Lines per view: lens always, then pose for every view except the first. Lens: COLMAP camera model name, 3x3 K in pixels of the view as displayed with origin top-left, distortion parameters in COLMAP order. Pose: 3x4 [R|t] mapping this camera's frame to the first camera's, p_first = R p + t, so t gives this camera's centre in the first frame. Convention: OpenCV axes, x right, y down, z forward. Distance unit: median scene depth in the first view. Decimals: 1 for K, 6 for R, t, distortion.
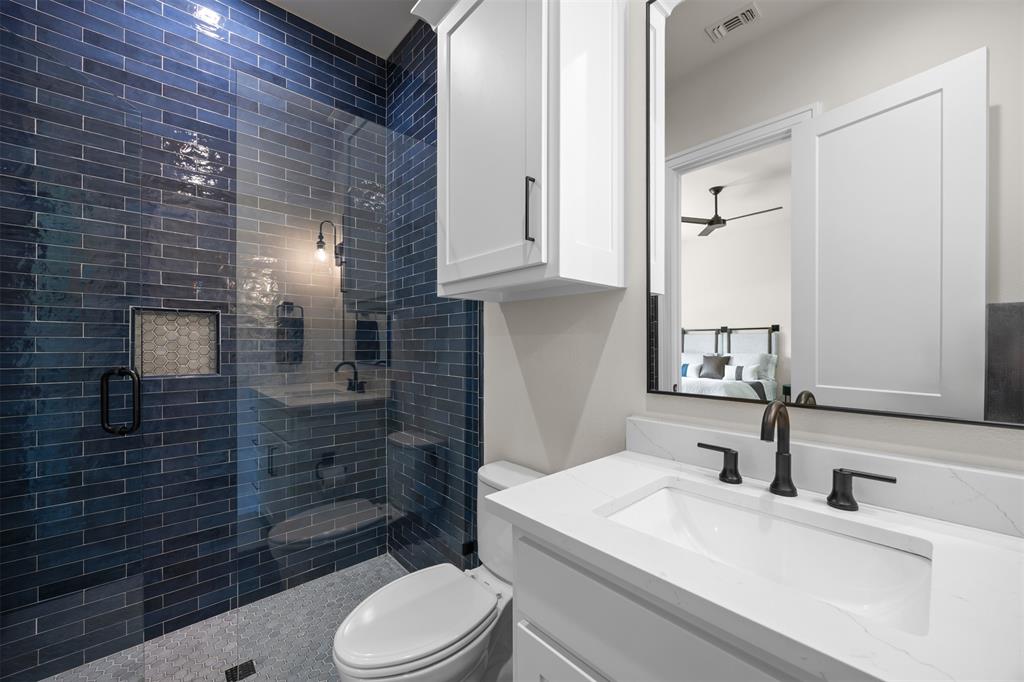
lens RADIAL K [[394.6, 0, 507.6], [0, 394.6, 343.6], [0, 0, 1]] dist [0.018873, 0.000070]
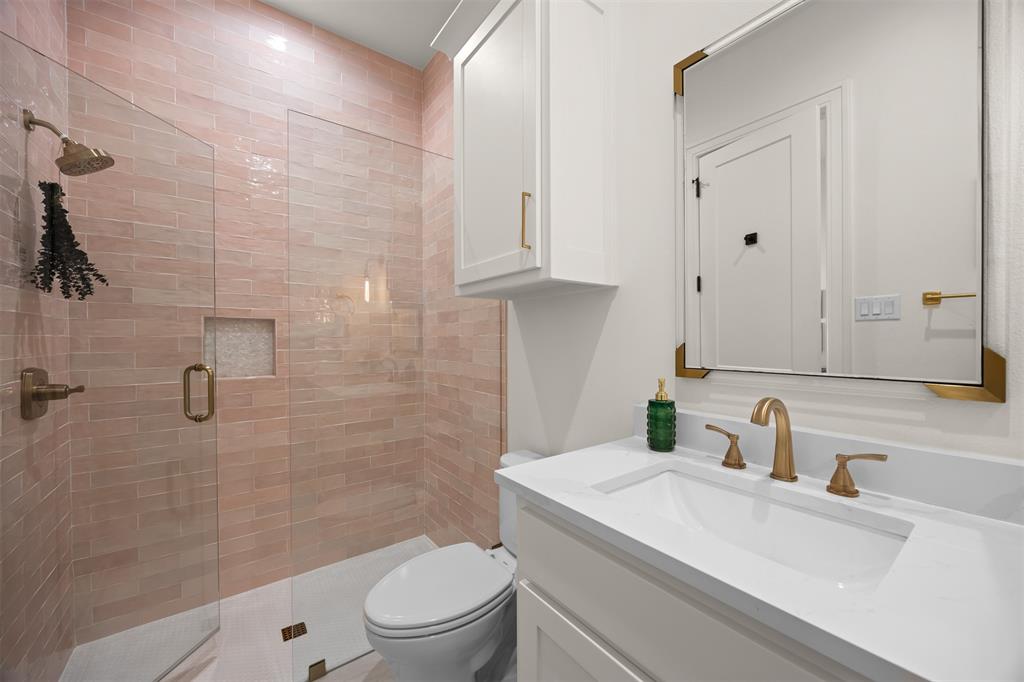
lens RADIAL K [[394.6, 0, 514.6], [0, 394.6, 338.3], [0, 0, 1]] dist [0.018873, 0.000070]
pose [[0.995434, -0.013266, -0.094527, 0.102040], [0.013032, 0.999910, -0.003090, 0.002437], [0.094560, 0.001844, 0.995517, -0.112081]]
